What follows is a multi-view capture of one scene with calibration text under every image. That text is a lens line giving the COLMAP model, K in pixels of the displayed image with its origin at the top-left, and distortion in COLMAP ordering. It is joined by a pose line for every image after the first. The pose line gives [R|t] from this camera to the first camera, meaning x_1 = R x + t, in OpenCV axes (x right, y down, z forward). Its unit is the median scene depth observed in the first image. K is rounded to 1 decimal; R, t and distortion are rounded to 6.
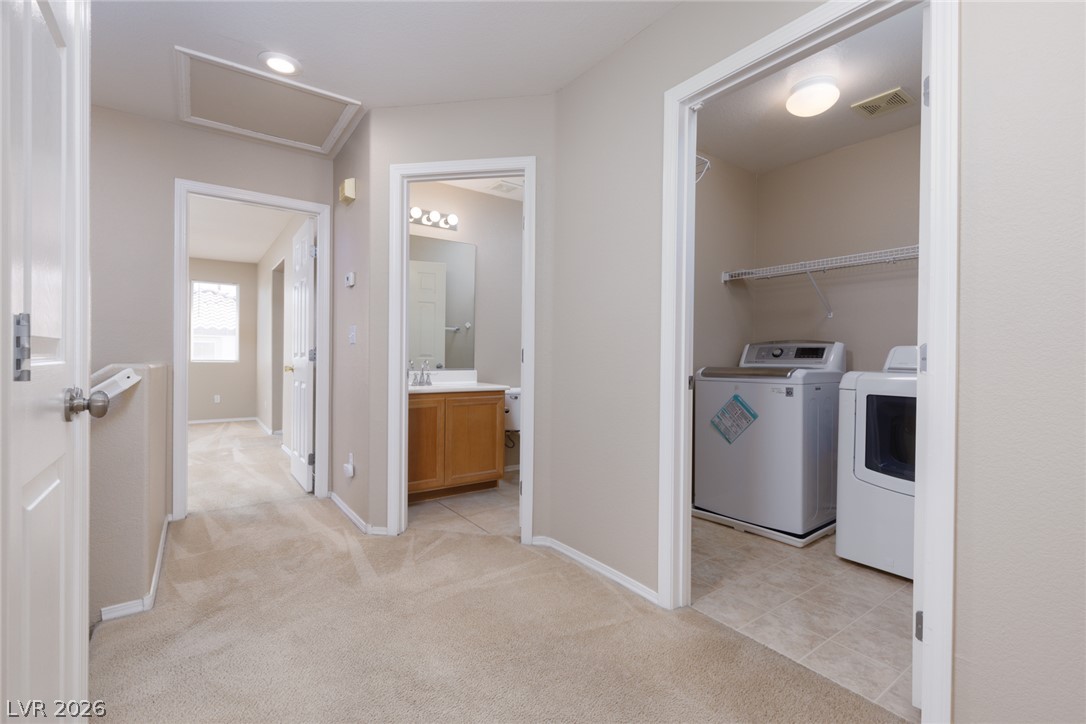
lens RADIAL K [[484.6, 0, 541.9], [0, 484.6, 359.2], [0, 0, 1]] dist [0.003419, 0.000591]
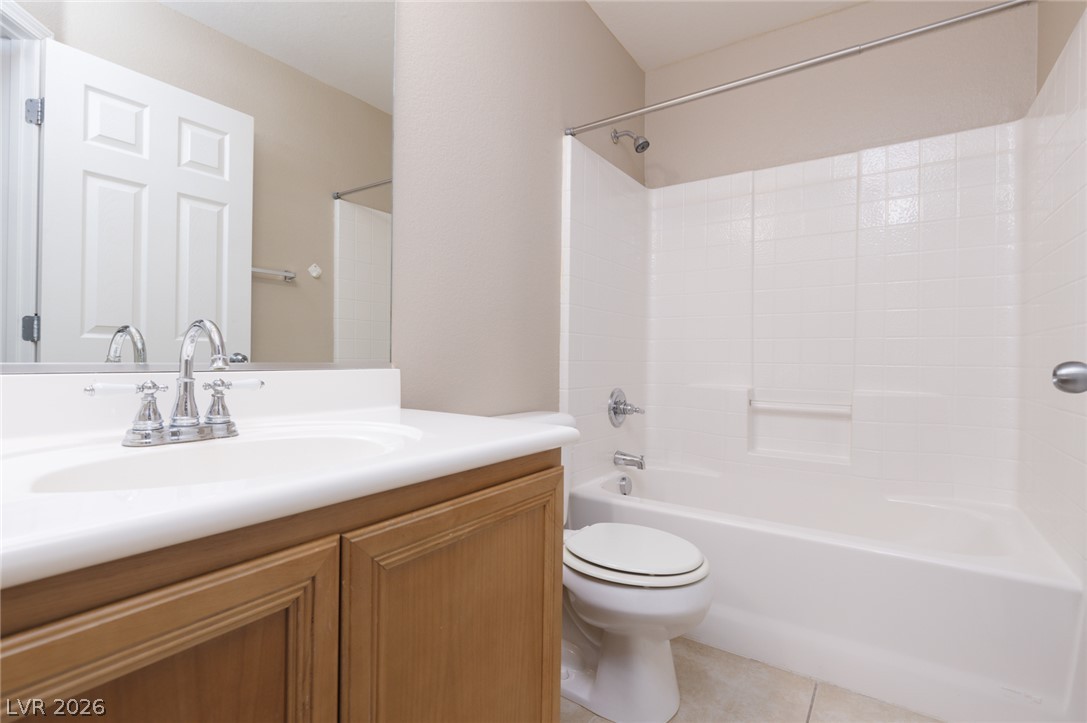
lens RADIAL K [[507.9, 0, 543.5], [0, 507.9, 361.5], [0, 0, 1]] dist [0.001735, 0.000525]
pose [[0.940996, 0.008032, 0.338323, -0.167736], [-0.012779, 0.999849, 0.011806, 0.013167], [-0.338177, -0.015433, 0.940956, 0.709008]]
